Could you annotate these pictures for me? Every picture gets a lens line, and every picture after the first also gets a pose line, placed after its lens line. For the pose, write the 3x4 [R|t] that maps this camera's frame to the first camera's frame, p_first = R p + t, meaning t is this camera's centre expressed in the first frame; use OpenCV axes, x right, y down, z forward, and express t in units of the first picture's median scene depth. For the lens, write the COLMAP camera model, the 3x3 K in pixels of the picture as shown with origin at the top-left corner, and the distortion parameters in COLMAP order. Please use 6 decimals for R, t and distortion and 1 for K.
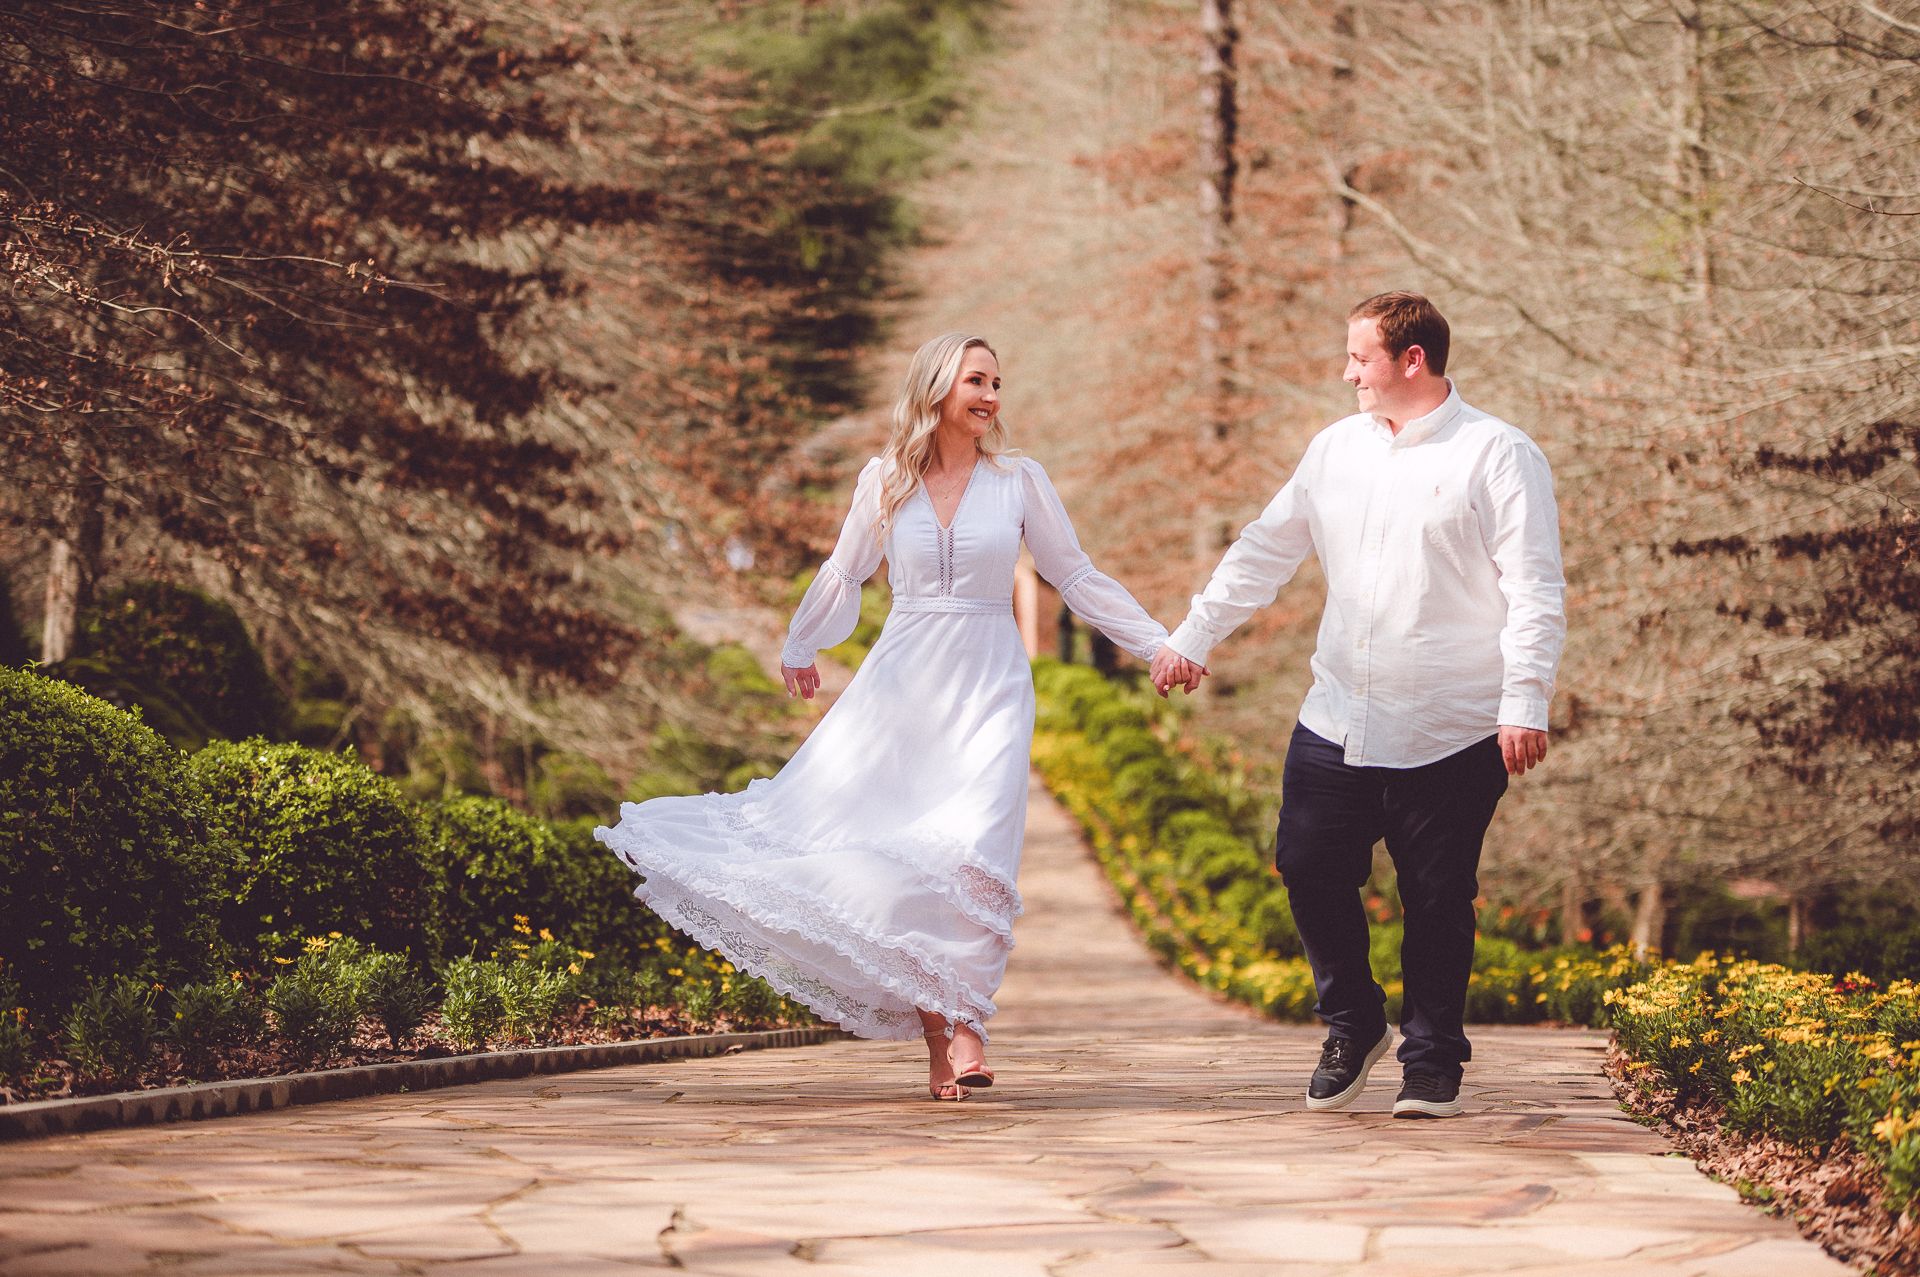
lens RADIAL K [[5637.0, 0, 960.7], [0, 5637.0, 638.5], [0, 0, 1]] dist [-0.071772, 0.000000]
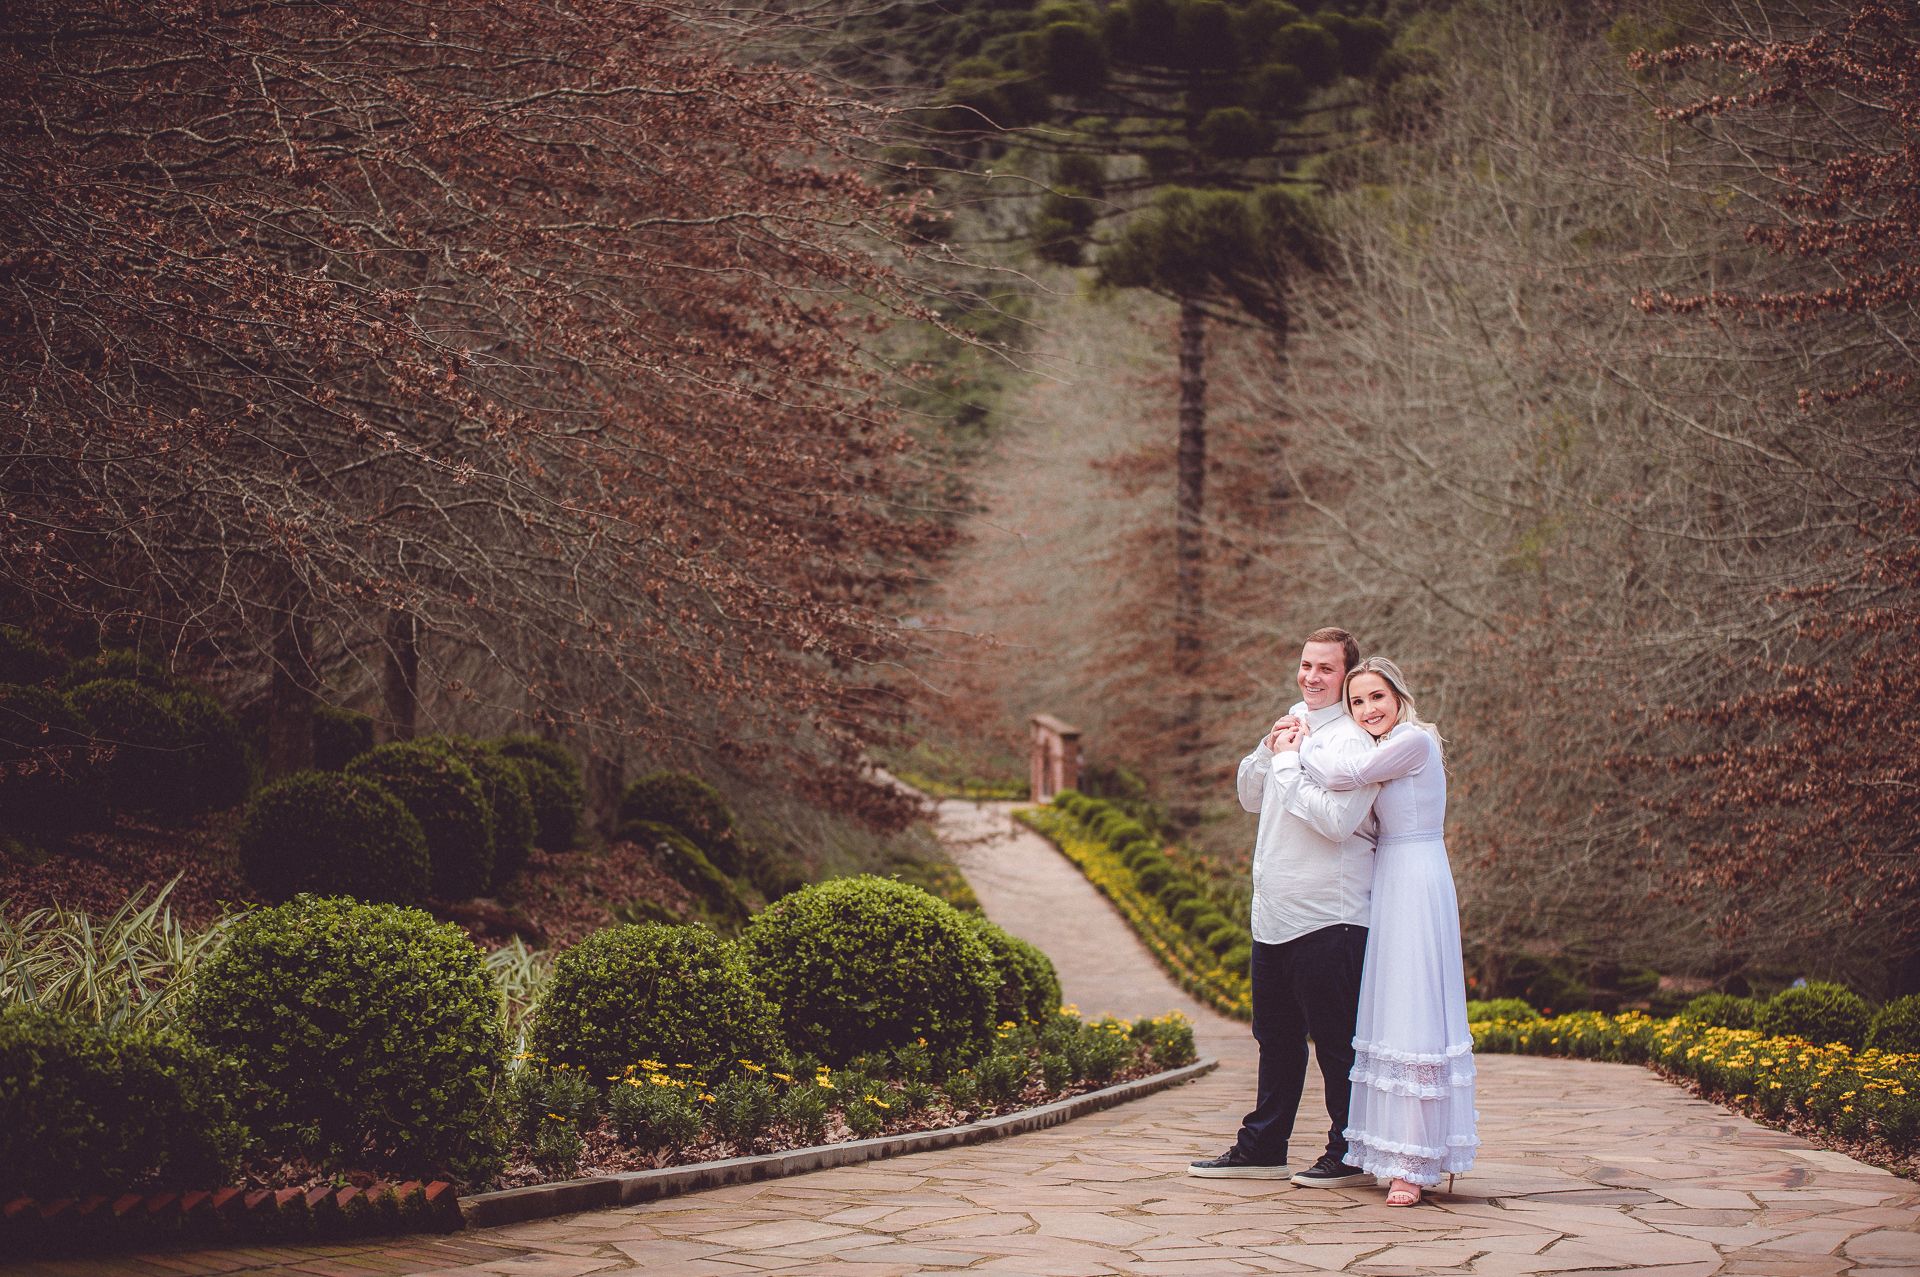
lens RADIAL K [[3861.4, 0, 957.7], [0, 3861.4, 637.6], [0, 0, 1]] dist [-0.263689, 0.000000]
pose [[0.999918, 0.011655, 0.005279, -0.155414], [-0.011481, 0.999429, -0.031771, -0.034414], [-0.005647, 0.031708, 0.999481, -0.273010]]
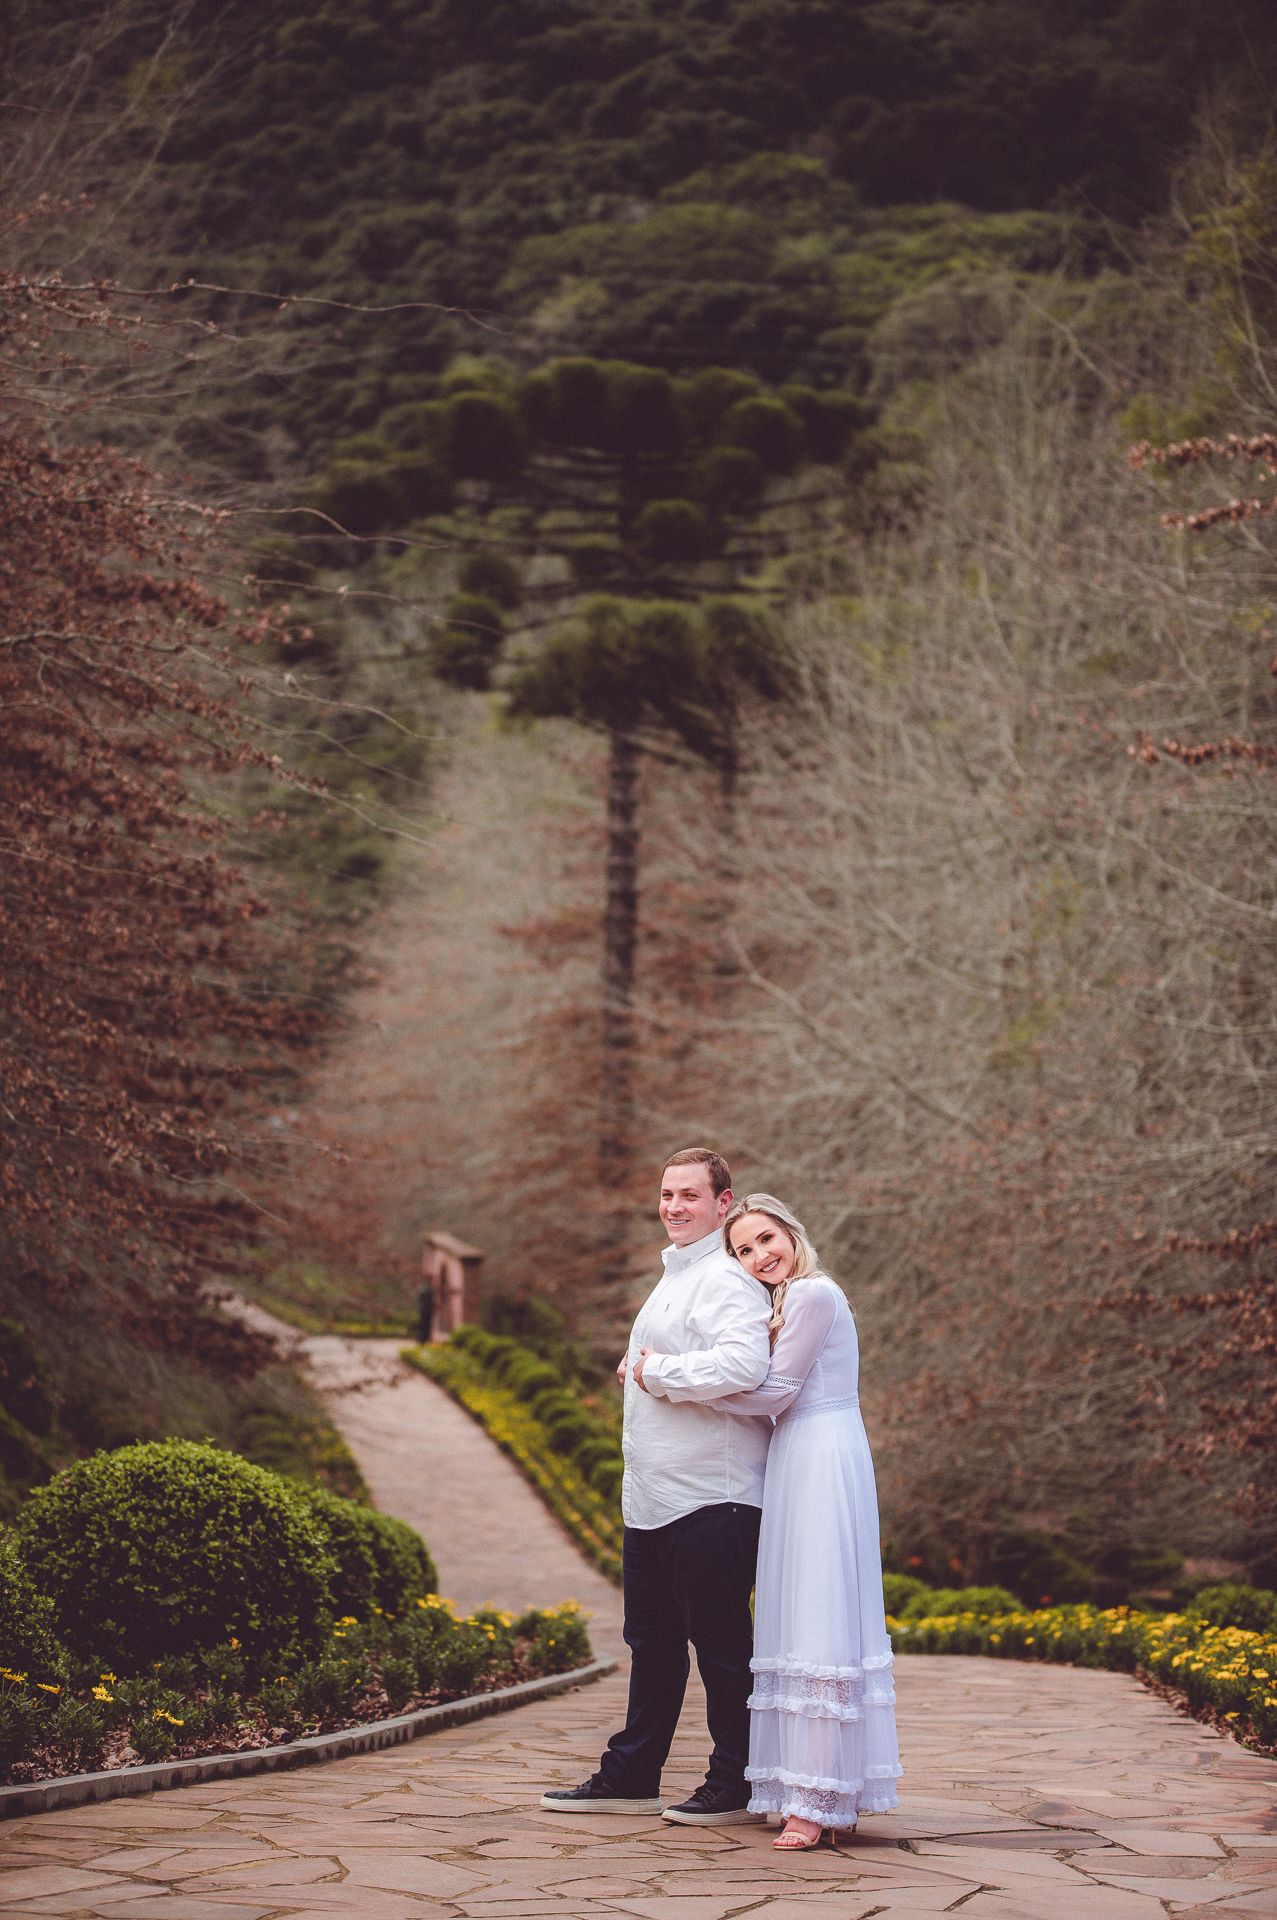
lens RADIAL K [[4686.3, 0, 647.8], [0, 4686.3, 979.6], [0, 0, 1]] dist [-0.060418, 0.000000]
pose [[0.997381, 0.022058, 0.068881, -0.139305], [-0.017475, 0.997637, -0.066444, -0.038823], [-0.070184, 0.065066, 0.995410, -0.288191]]
